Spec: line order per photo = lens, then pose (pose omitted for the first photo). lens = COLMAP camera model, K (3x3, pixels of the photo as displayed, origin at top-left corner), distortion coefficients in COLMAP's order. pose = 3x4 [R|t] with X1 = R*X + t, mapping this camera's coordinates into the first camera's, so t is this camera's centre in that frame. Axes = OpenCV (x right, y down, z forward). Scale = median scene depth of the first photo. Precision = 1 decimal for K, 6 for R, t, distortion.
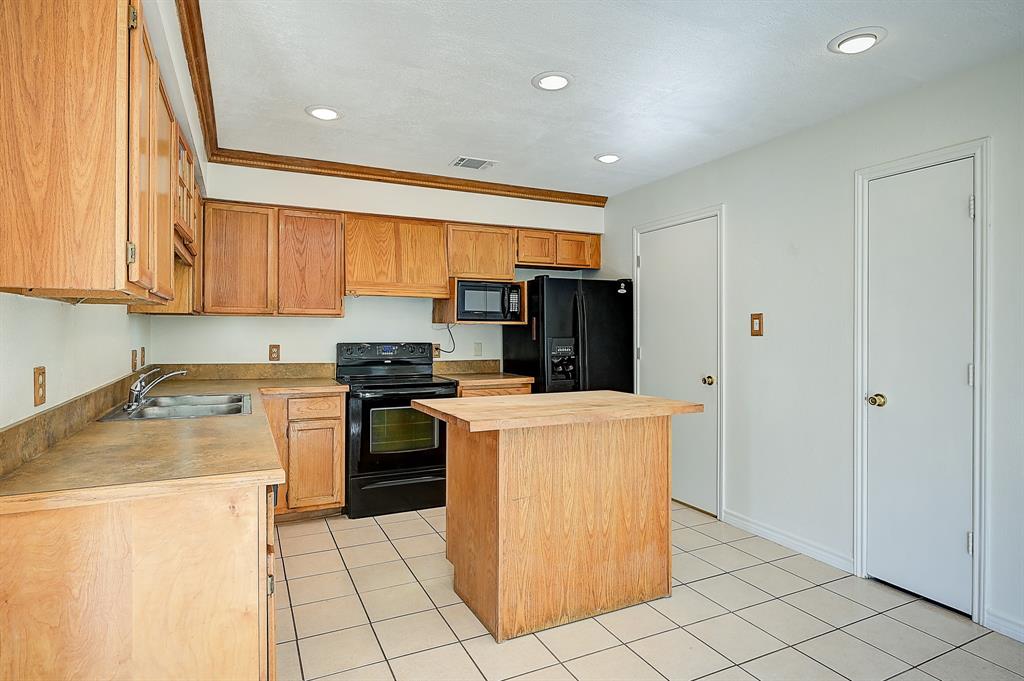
lens RADIAL K [[559.1, 0, 518.4], [0, 559.1, 337.4], [0, 0, 1]] dist [0.006331, 0.002100]
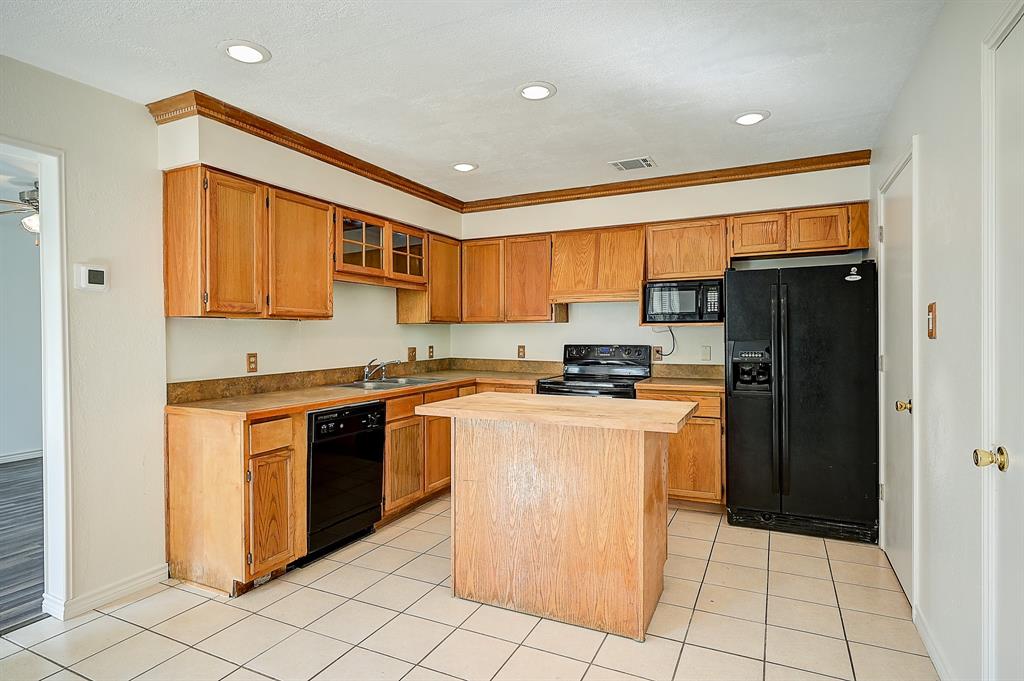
lens RADIAL K [[559.1, 0, 509.1], [0, 559.1, 346.9], [0, 0, 1]] dist [0.006331, 0.002100]
pose [[0.609302, 0.012828, -0.792835, 0.544295], [-0.003633, 0.999904, 0.013387, -0.000422], [0.792930, -0.005276, 0.609290, 0.210021]]
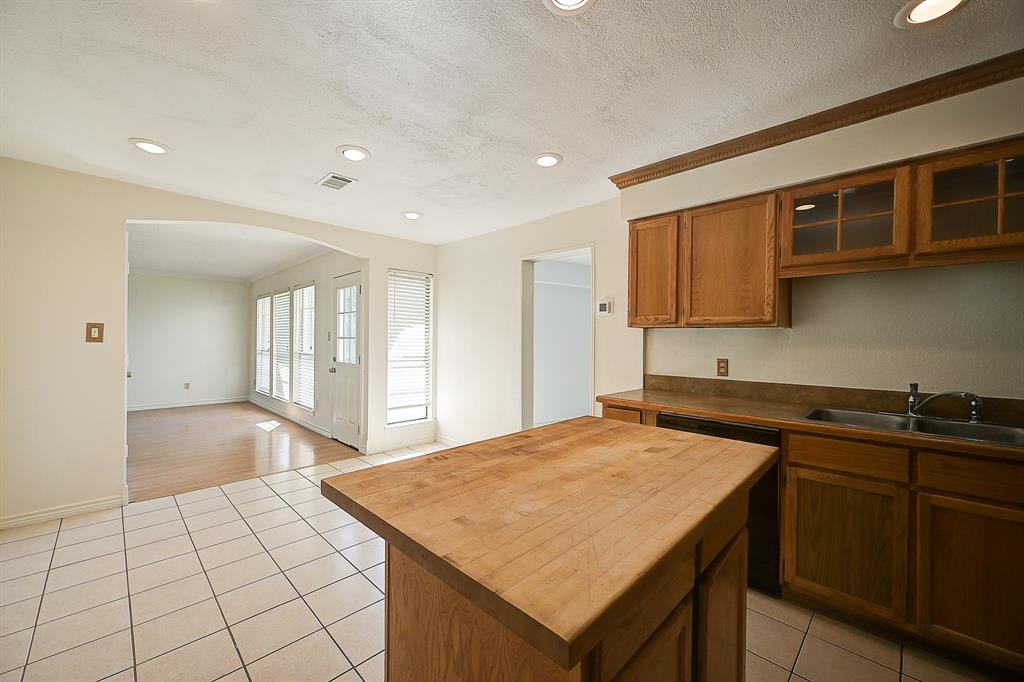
lens RADIAL K [[402.9, 0, 514.5], [0, 402.9, 344.2], [0, 0, 1]] dist [-0.006467, 0.000953]
pose [[-0.949930, -0.007113, -0.312383, 0.096424], [-0.016394, 0.999498, 0.027094, -0.018088], [0.312034, 0.030859, -0.949570, 1.099134]]
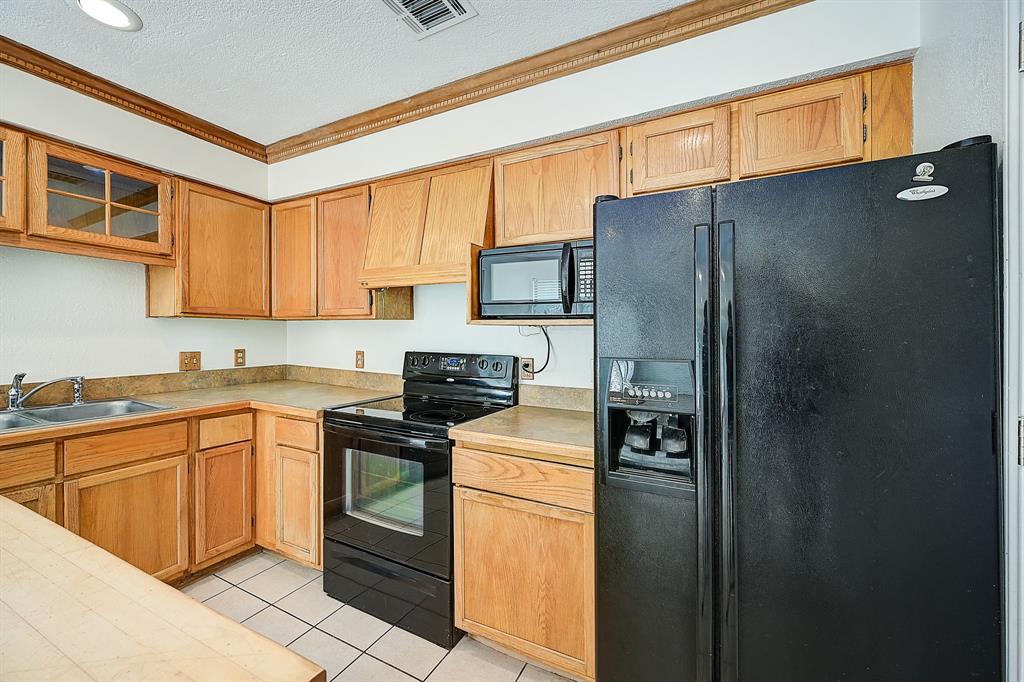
lens RADIAL K [[402.9, 0, 514.5], [0, 402.9, 335.5], [0, 0, 1]] dist [-0.006467, 0.000953]
pose [[0.593446, 0.005826, -0.804853, 0.244479], [-0.019269, 0.999790, -0.006971, -0.012149], [0.804643, 0.019645, 0.593433, 0.809854]]
